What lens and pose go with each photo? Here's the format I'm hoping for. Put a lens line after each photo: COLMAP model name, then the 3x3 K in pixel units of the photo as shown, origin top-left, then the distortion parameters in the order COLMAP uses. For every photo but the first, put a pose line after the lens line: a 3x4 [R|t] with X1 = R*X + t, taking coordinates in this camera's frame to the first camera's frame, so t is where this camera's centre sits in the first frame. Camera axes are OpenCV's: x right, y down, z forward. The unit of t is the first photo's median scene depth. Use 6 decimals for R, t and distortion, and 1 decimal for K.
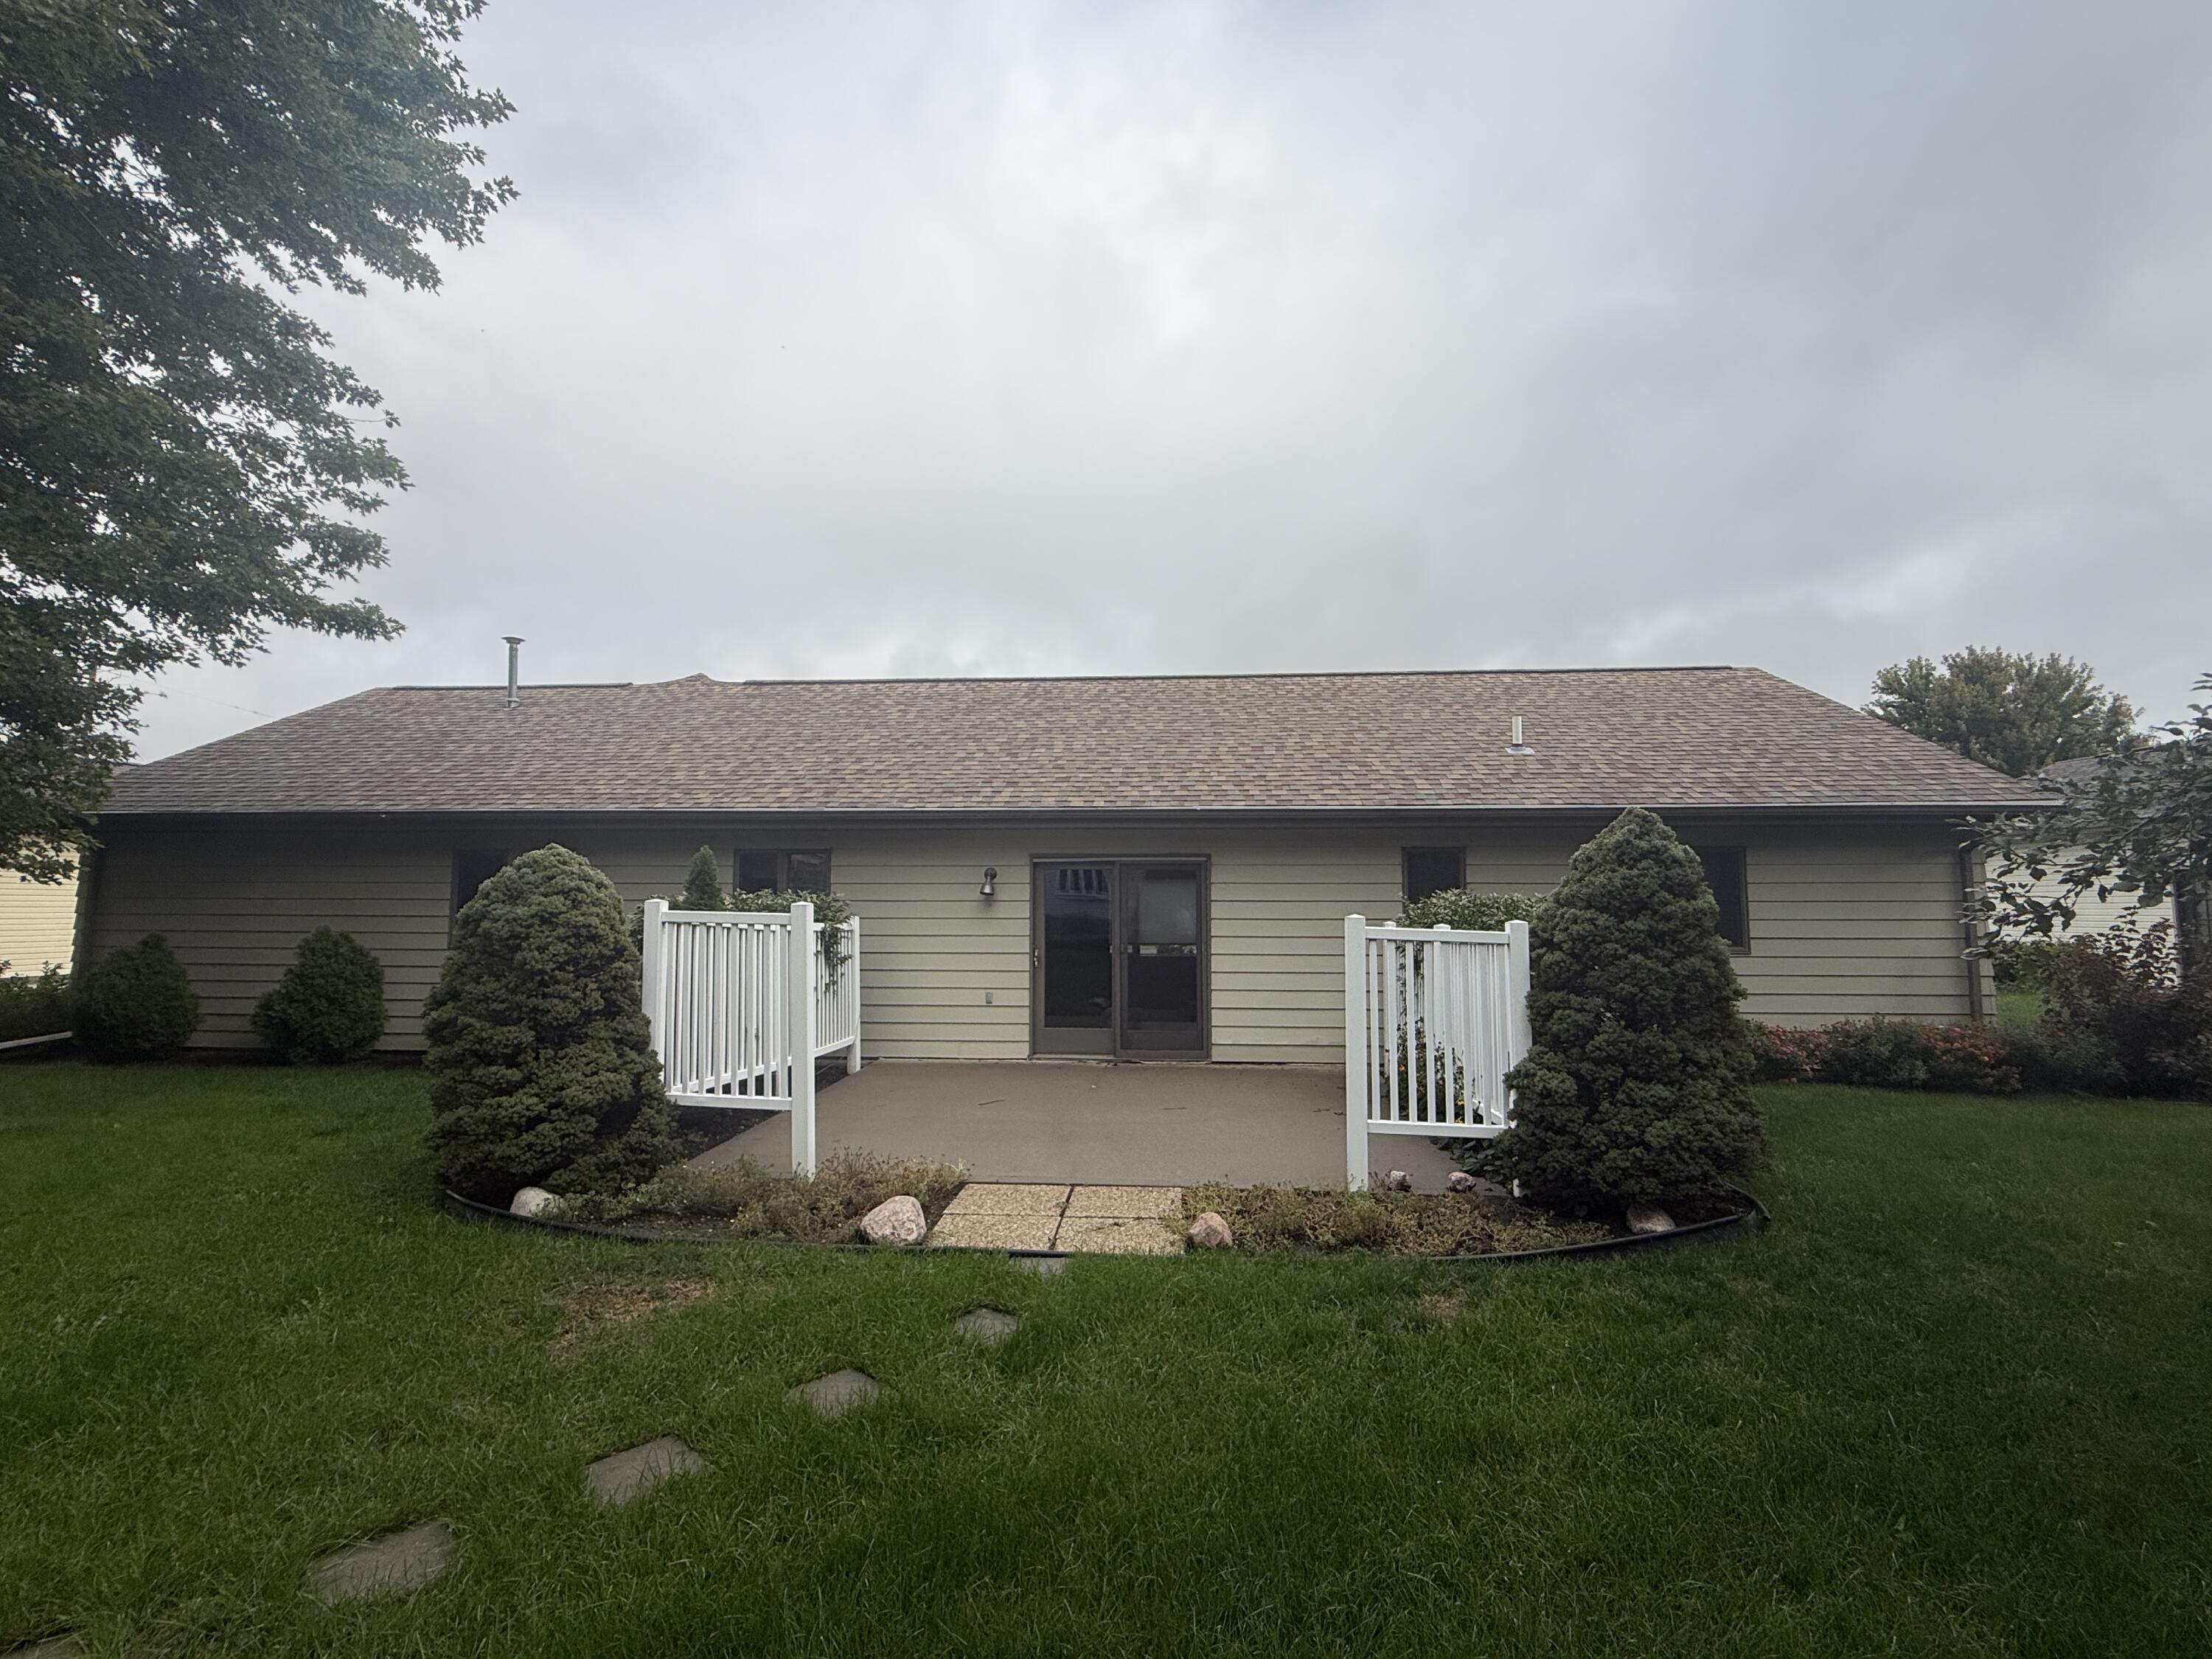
lens RADIAL K [[1027.1, 0, 1103.5], [0, 1027.1, 825.8], [0, 0, 1]] dist [-0.002256, -0.000563]
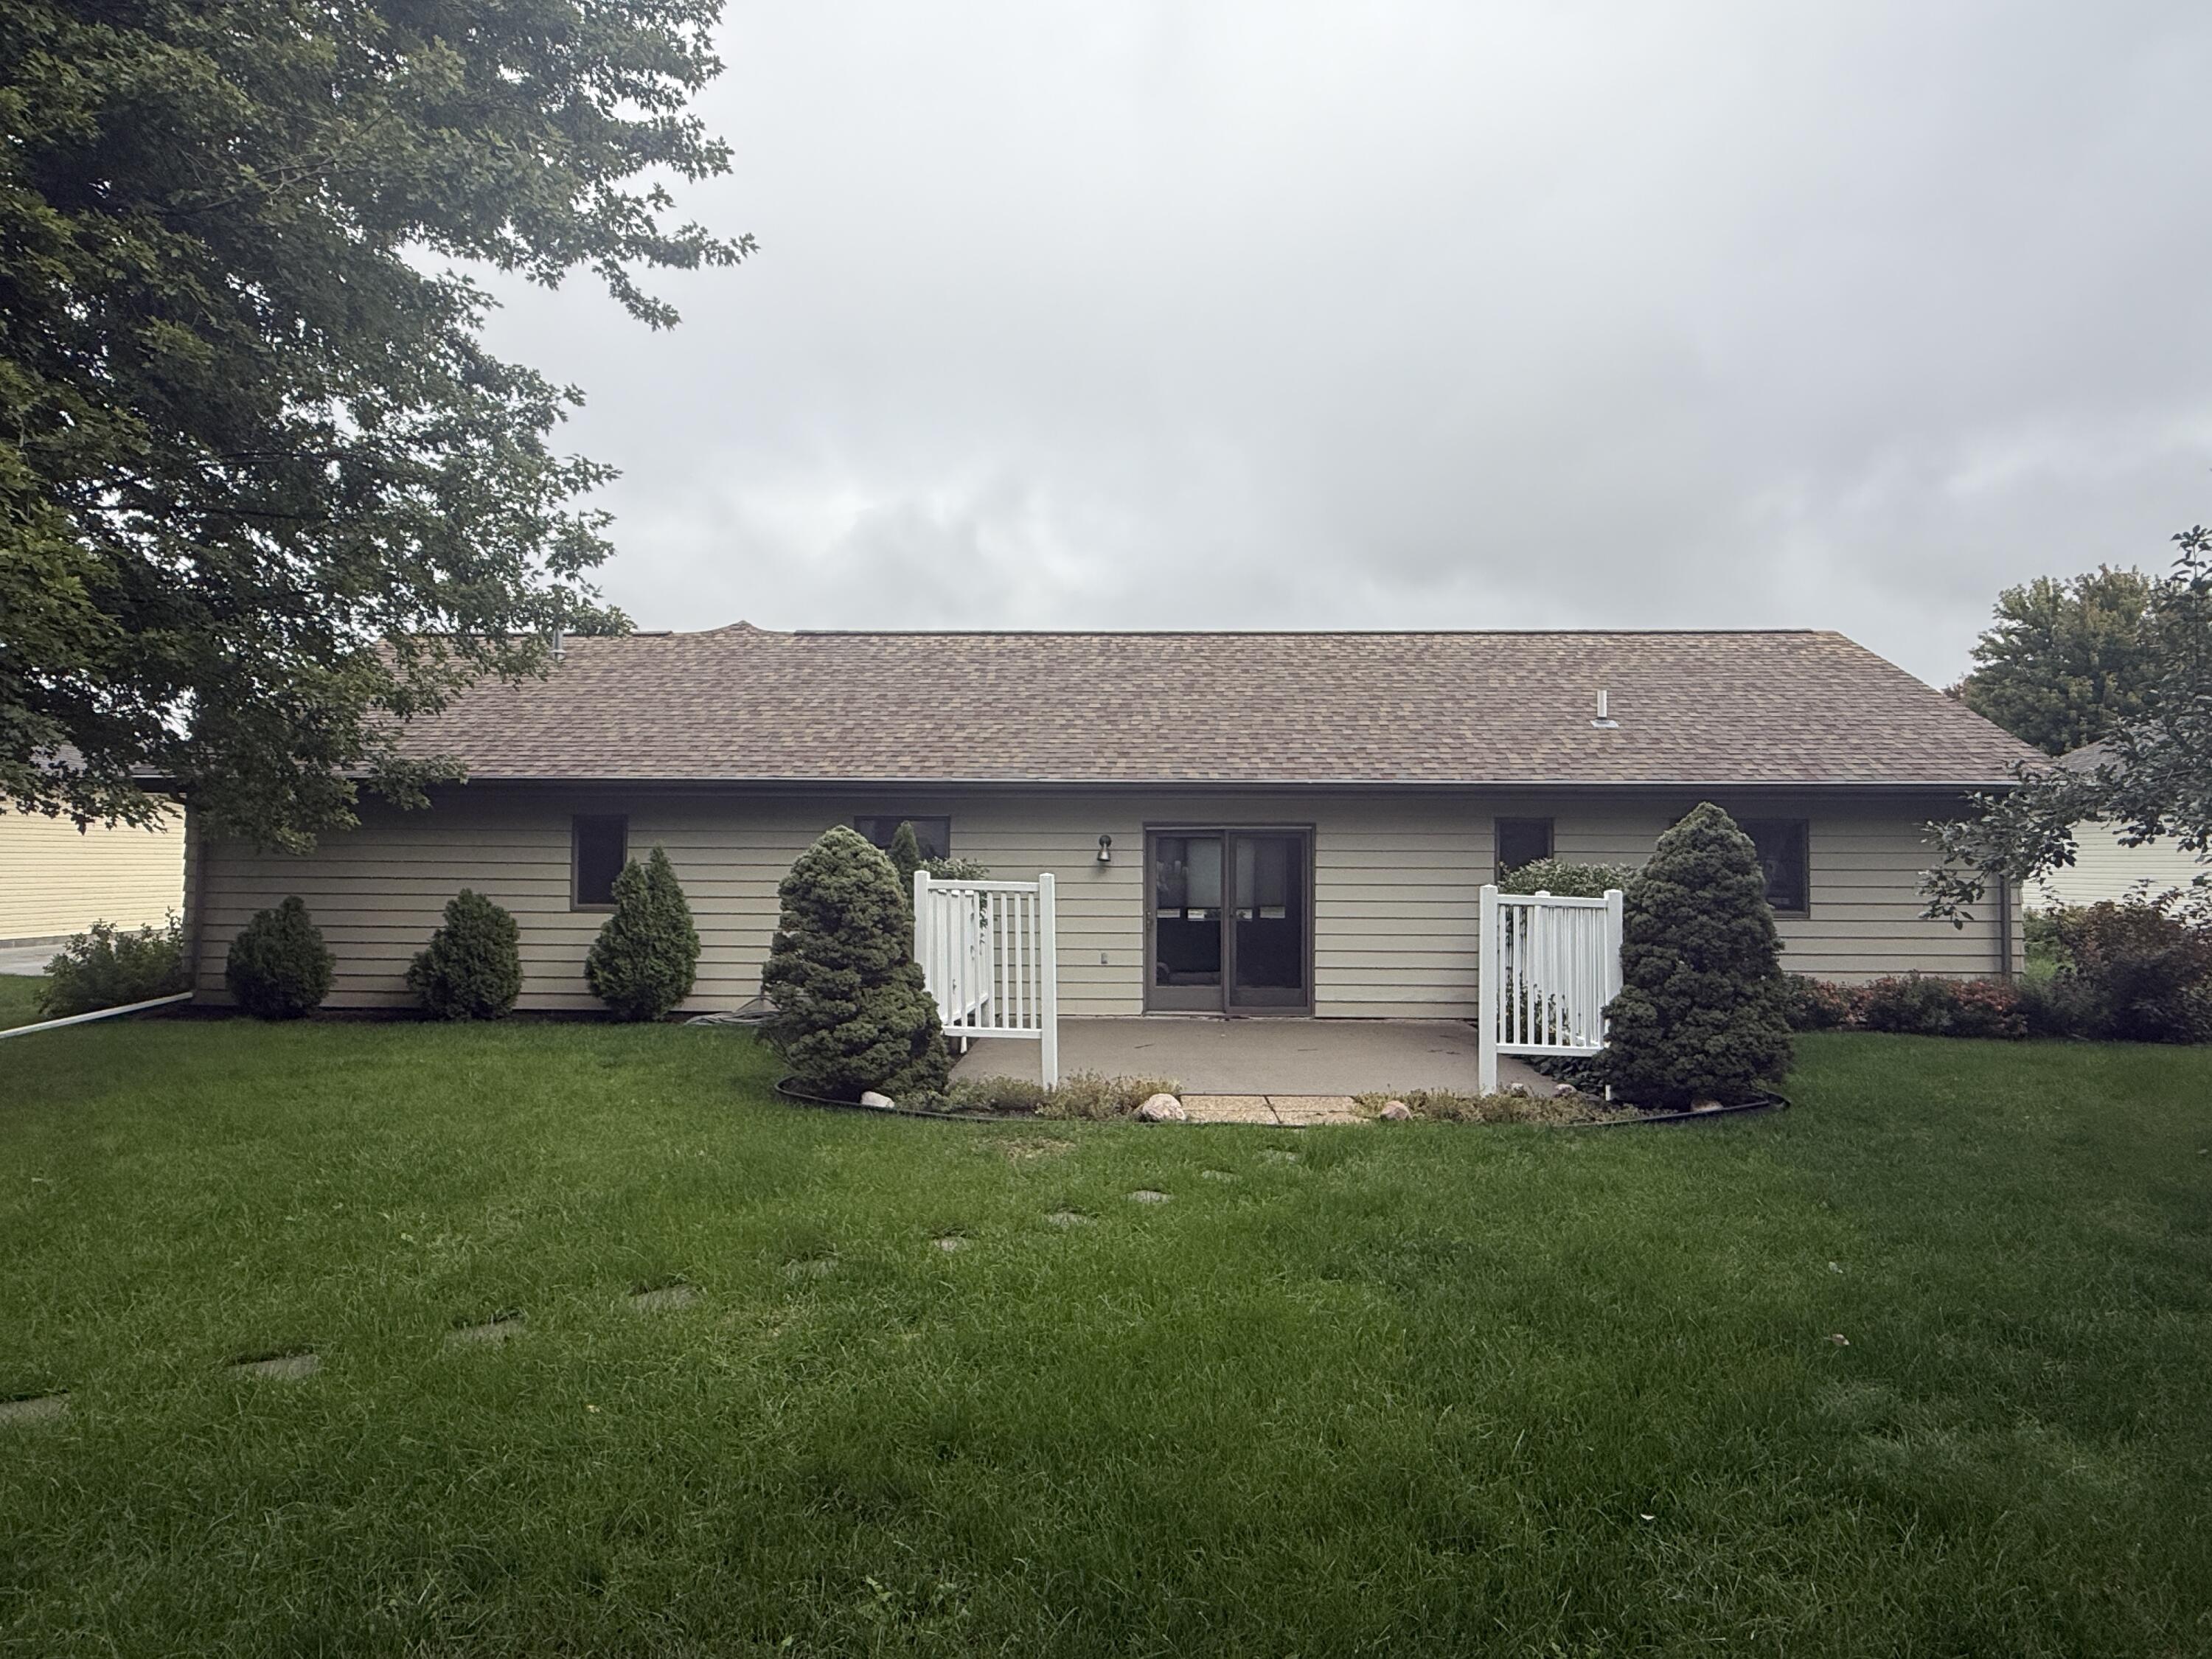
lens RADIAL K [[1293.3, 0, 1107.1], [0, 1293.3, 834.3], [0, 0, 1]] dist [-0.006234, -0.000402]
pose [[0.999292, 0.004072, 0.037395, -0.165664], [-0.006211, 0.998339, 0.057269, -0.037394], [-0.037100, -0.057461, 0.997658, -0.332434]]
